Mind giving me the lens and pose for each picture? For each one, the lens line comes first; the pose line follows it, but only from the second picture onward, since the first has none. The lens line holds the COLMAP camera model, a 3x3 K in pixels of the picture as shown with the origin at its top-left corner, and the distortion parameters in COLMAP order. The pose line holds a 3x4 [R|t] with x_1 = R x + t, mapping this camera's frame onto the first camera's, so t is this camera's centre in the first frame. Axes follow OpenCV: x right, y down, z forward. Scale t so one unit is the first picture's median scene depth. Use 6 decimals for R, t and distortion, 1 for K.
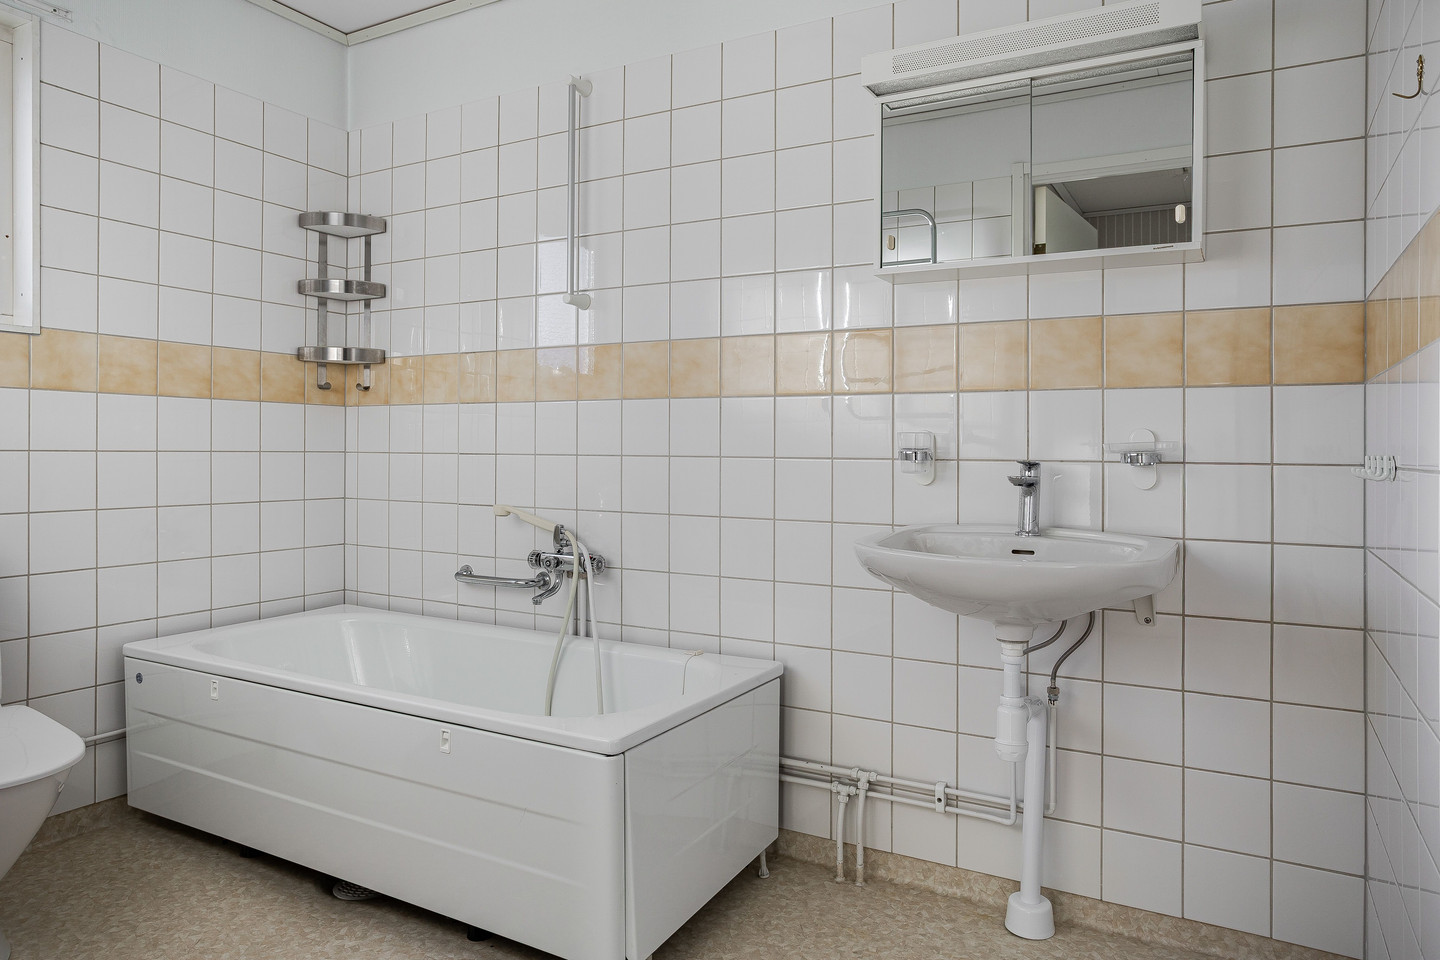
lens RADIAL K [[933.1, 0, 719.6], [0, 933.1, 452.5], [0, 0, 1]] dist [0.001144, 0.000859]
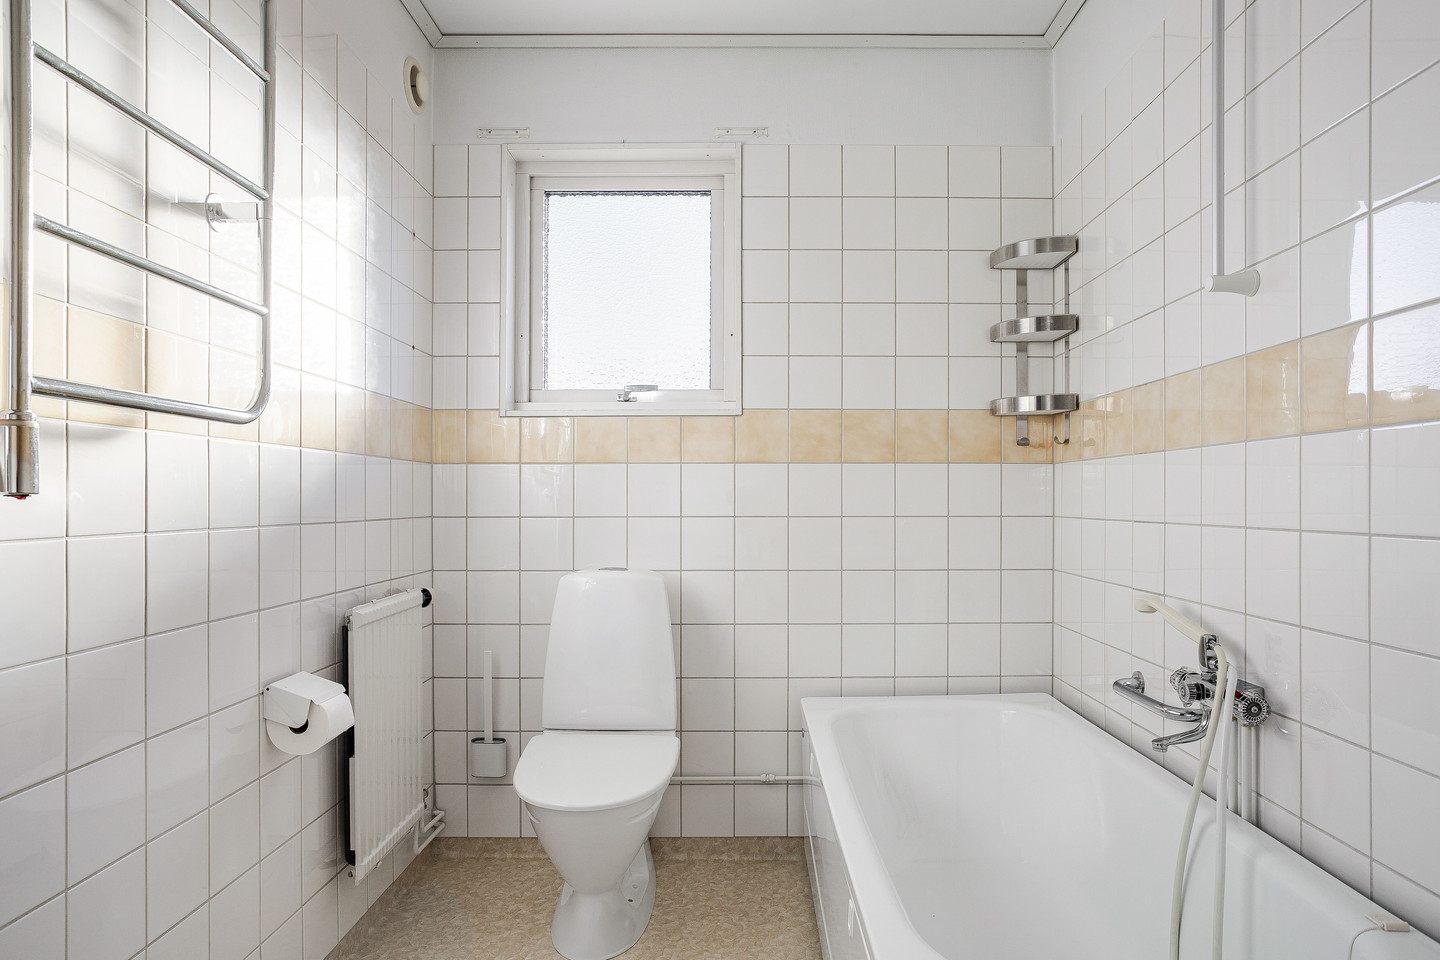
lens RADIAL K [[903.4, 0, 721.0], [0, 903.4, 496.4], [0, 0, 1]] dist [-0.021258, 0.001107]
pose [[0.471838, -0.010737, -0.881620, 0.198778], [0.002425, 0.999938, -0.010880, -0.011629], [0.881682, 0.002995, 0.471834, 0.365426]]
